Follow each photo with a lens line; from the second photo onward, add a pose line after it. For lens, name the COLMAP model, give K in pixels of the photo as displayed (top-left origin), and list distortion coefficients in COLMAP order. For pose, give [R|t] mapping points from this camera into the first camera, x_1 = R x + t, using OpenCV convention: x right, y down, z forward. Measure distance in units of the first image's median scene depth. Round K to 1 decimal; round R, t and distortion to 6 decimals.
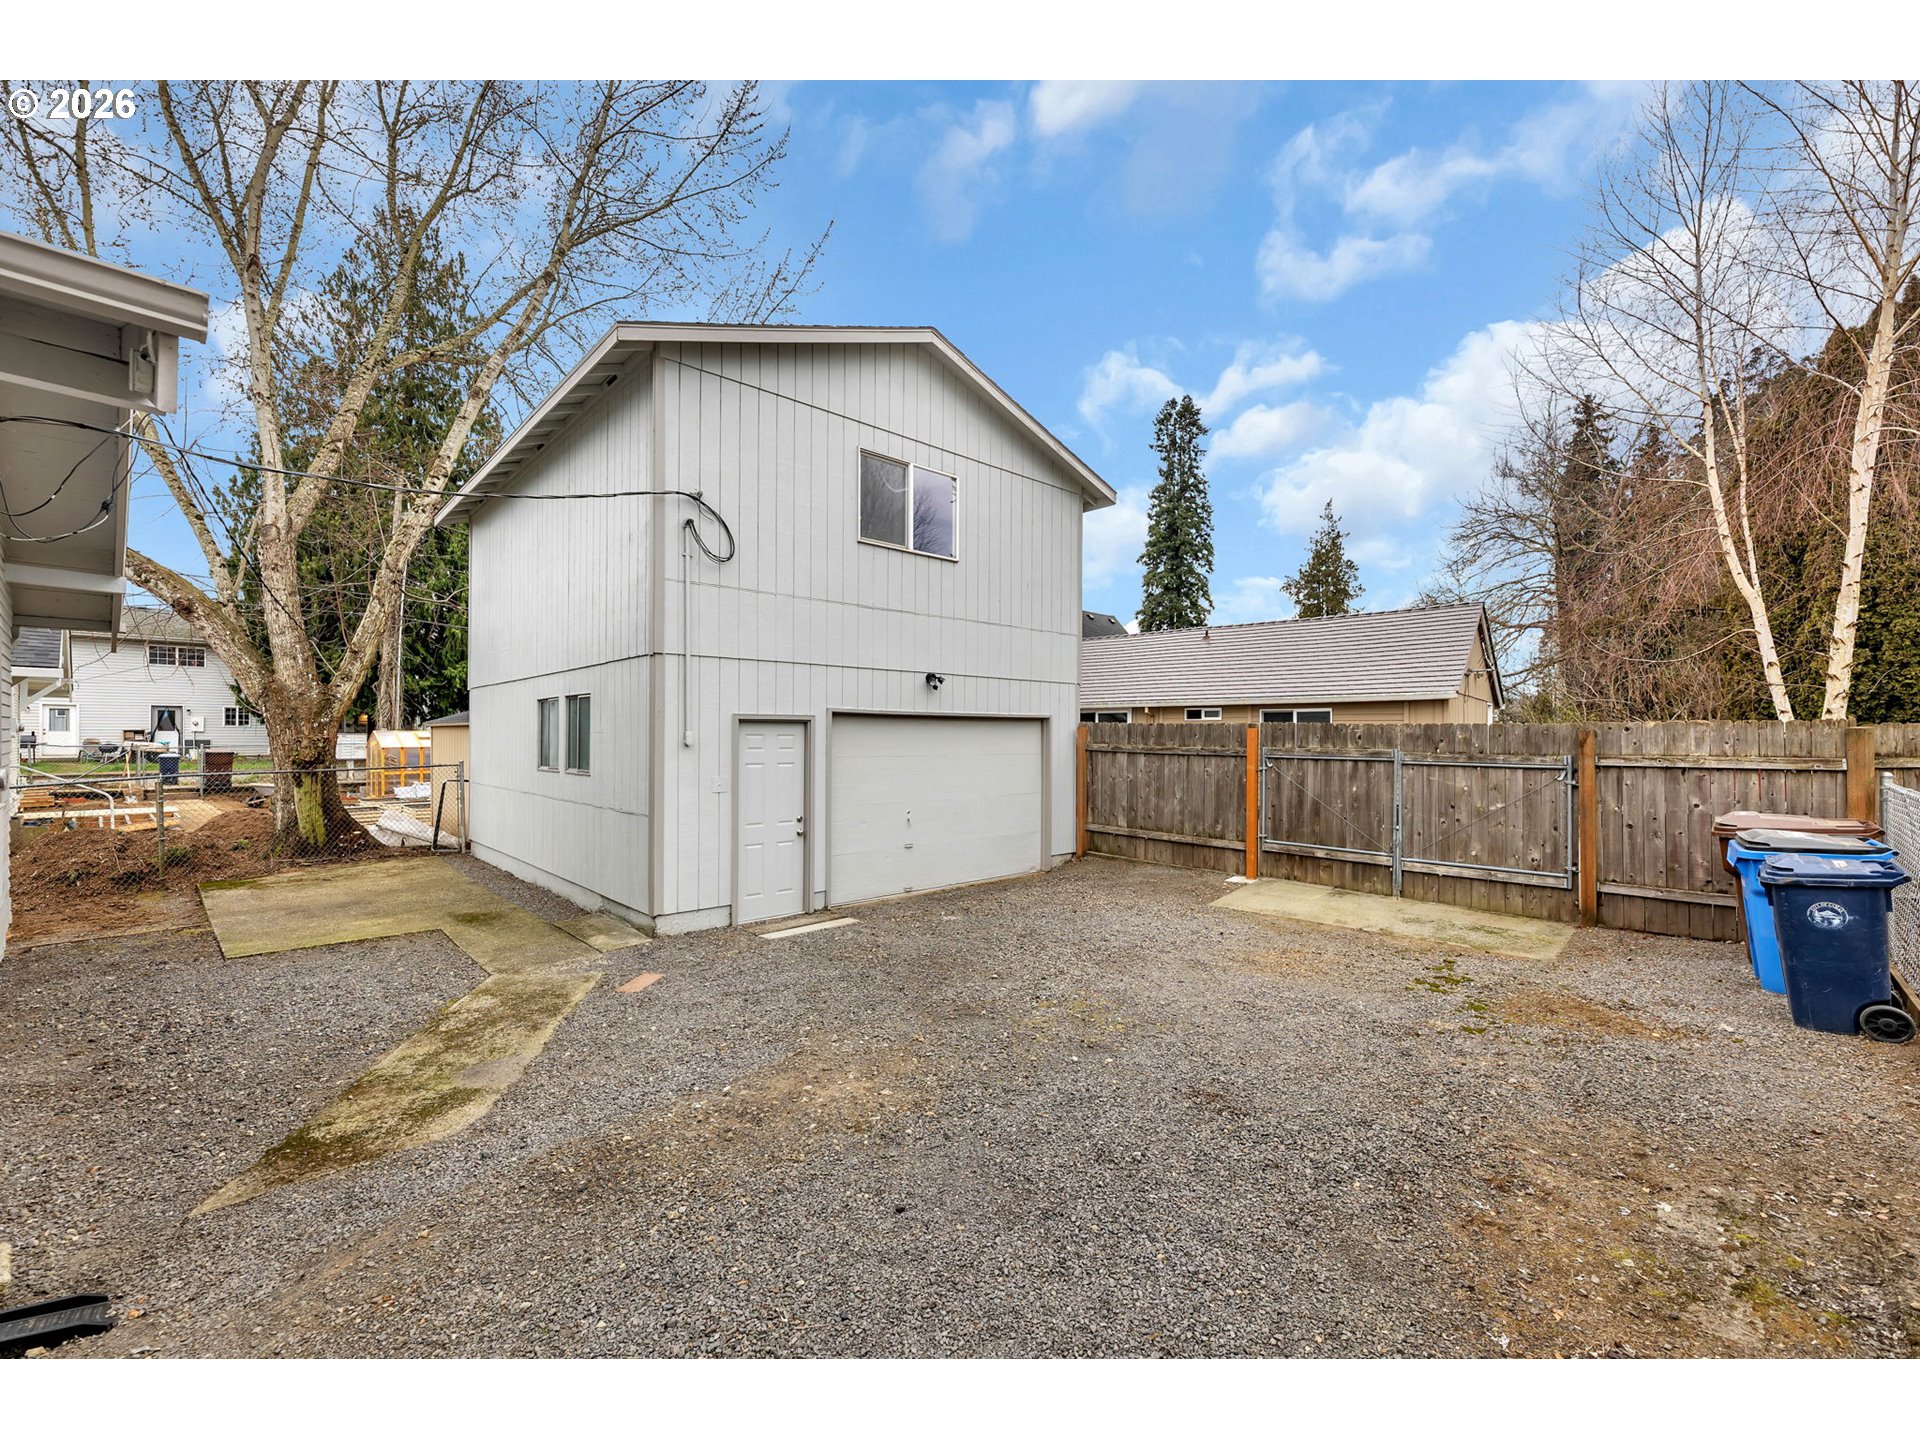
lens RADIAL K [[785.2, 0, 946.7], [0, 785.2, 736.8], [0, 0, 1]] dist [-0.002636, -0.000214]
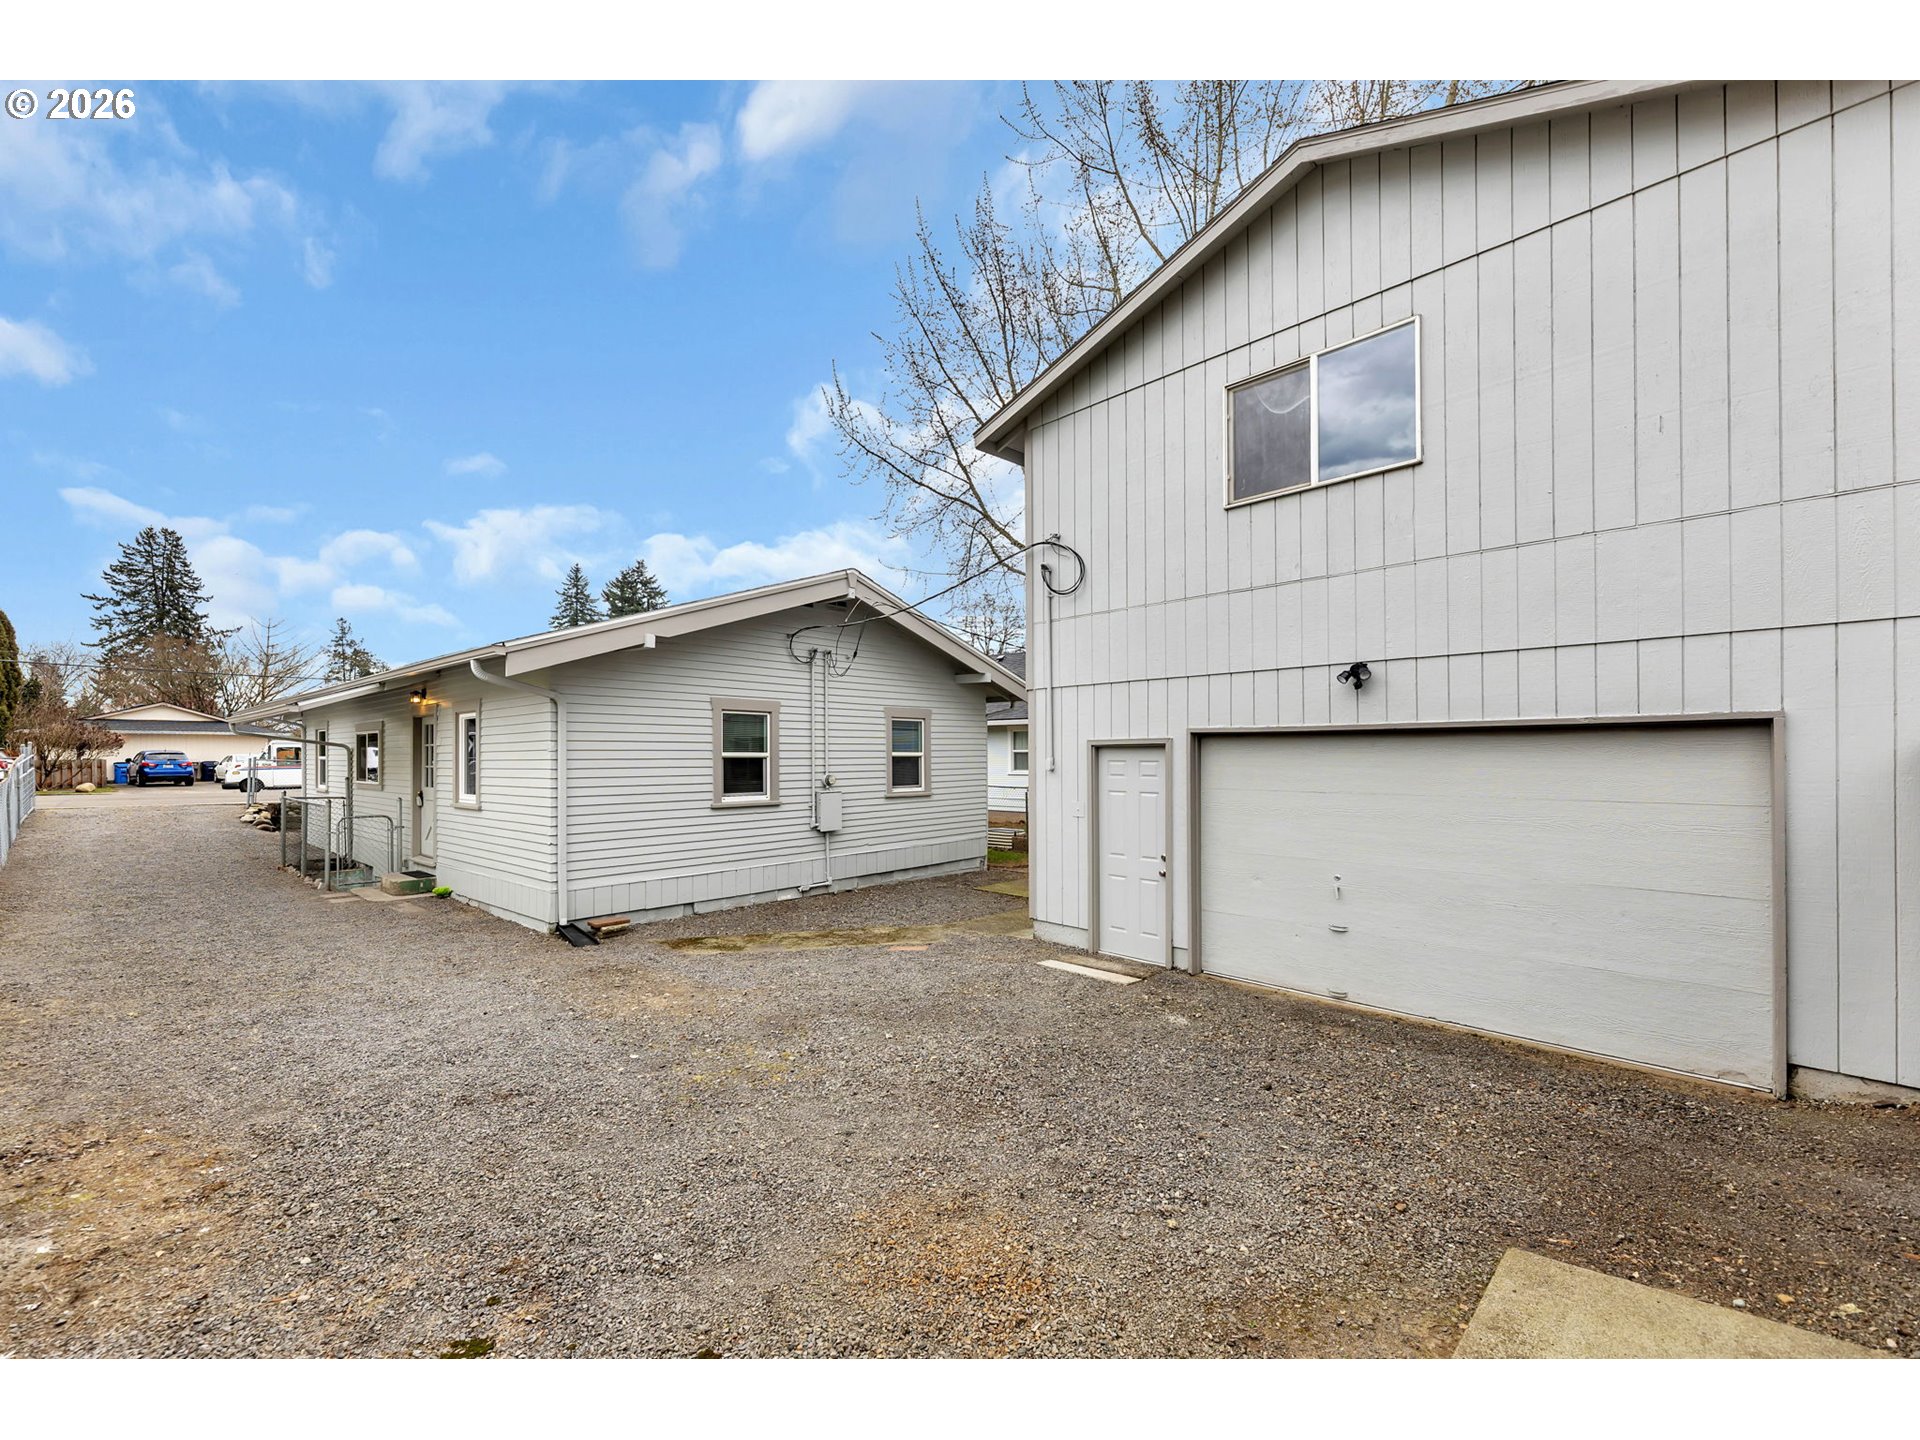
lens RADIAL K [[766.6, 0, 927.6], [0, 766.6, 759.6], [0, 0, 1]] dist [-0.001044, -0.000007]
pose [[0.034200, 0.004464, -0.999405, 0.861880], [0.005445, 0.999974, 0.004653, -0.012408], [0.999400, -0.005601, 0.034174, 0.936601]]
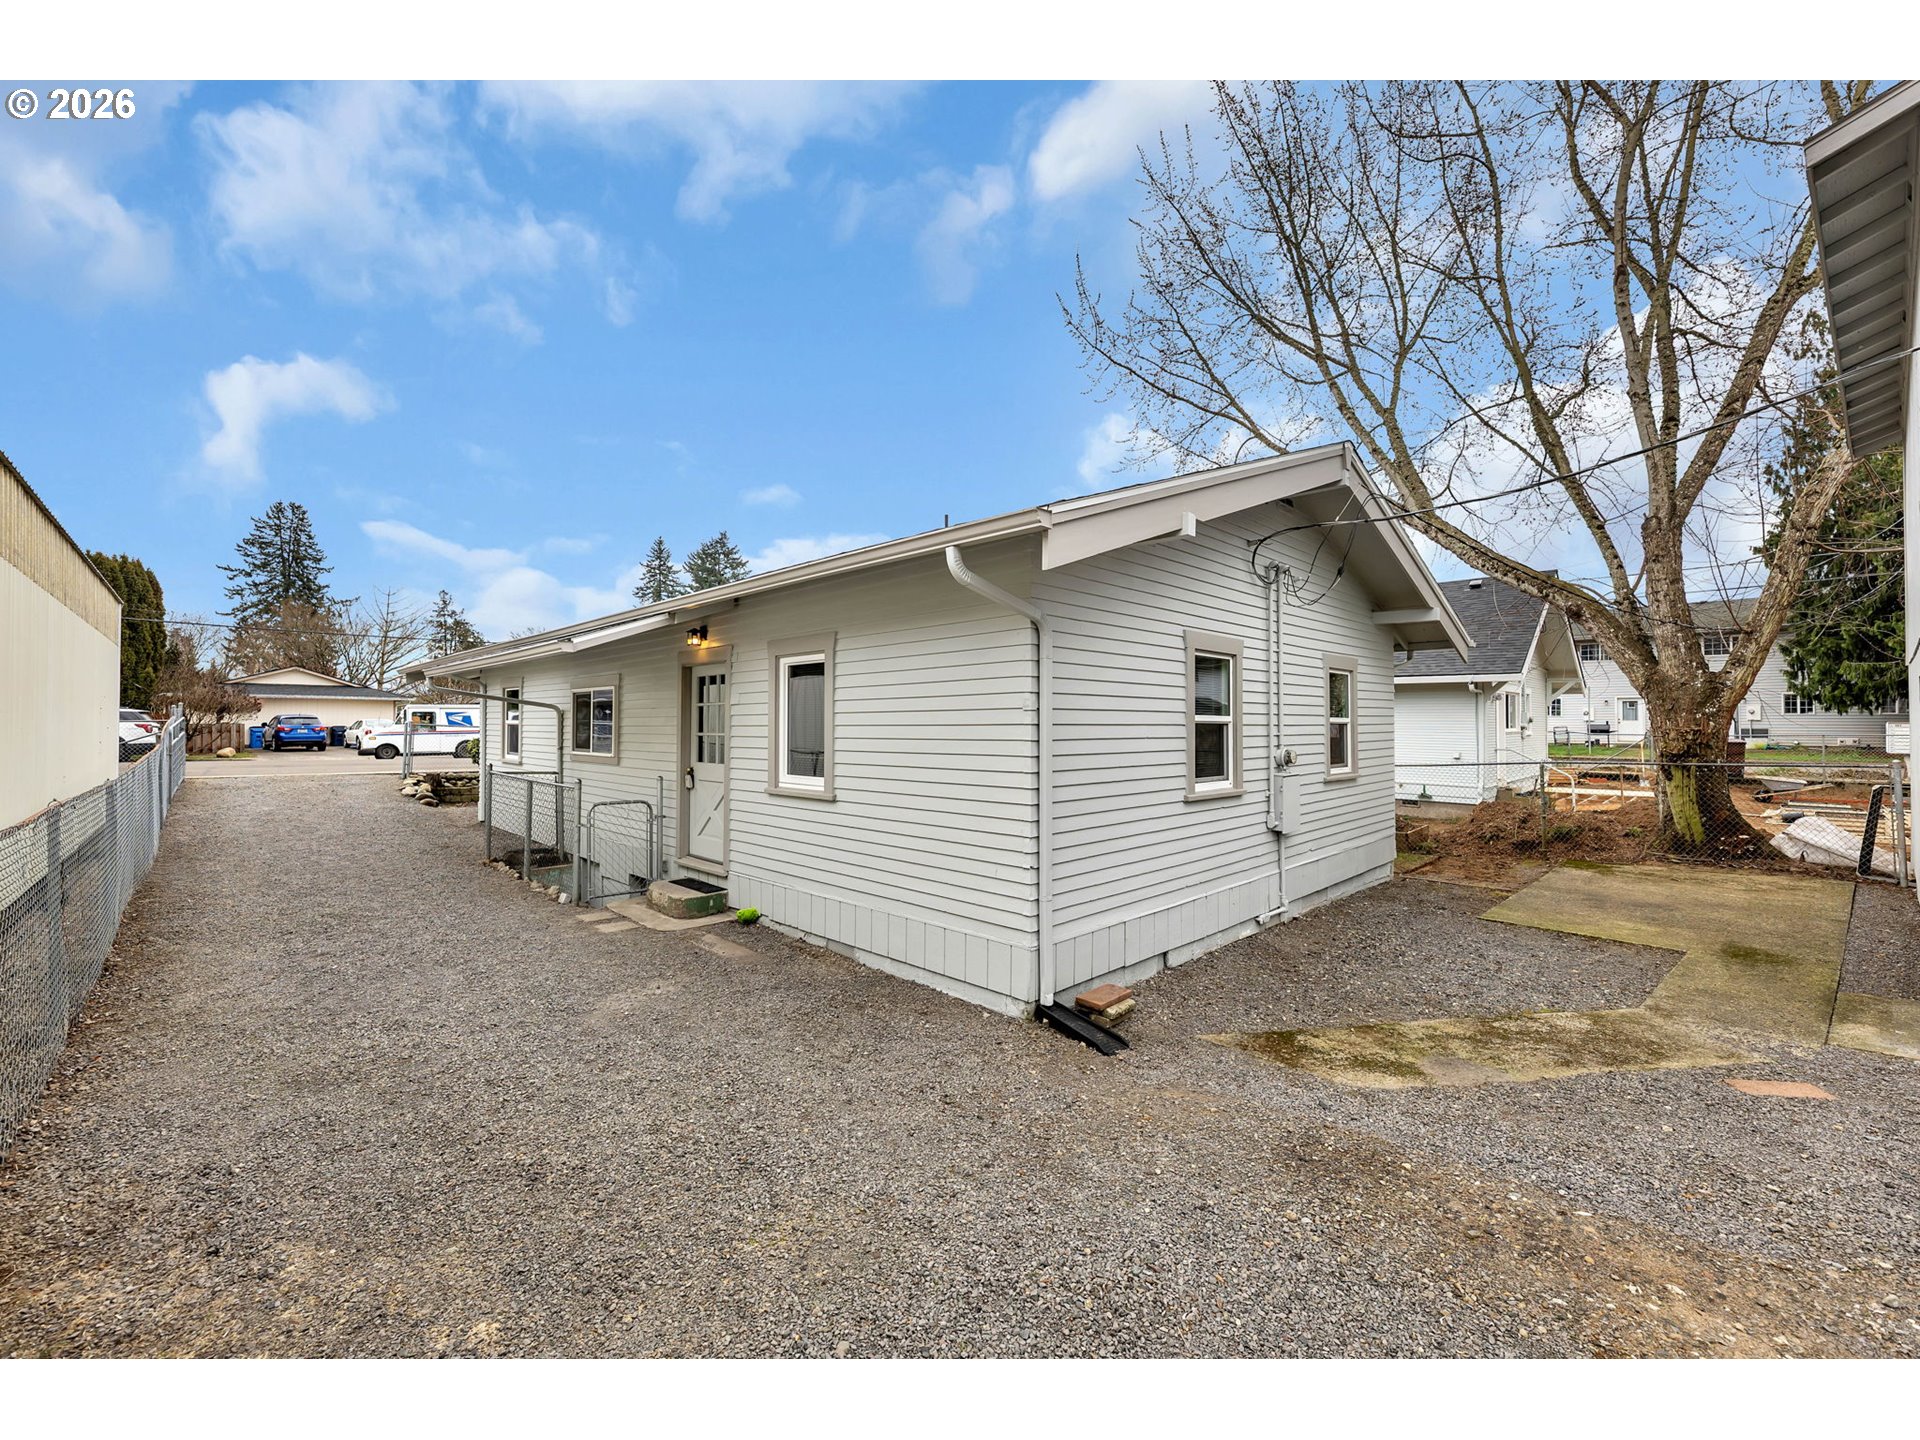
lens RADIAL K [[774.4, 0, 953.1], [0, 774.4, 714.9], [0, 0, 1]] dist [-0.002315, -0.000143]
pose [[-0.036072, -0.012844, -0.999267, 0.308775], [0.000263, 0.999917, -0.012862, -0.009387], [0.999349, -0.000727, -0.036065, 0.278487]]
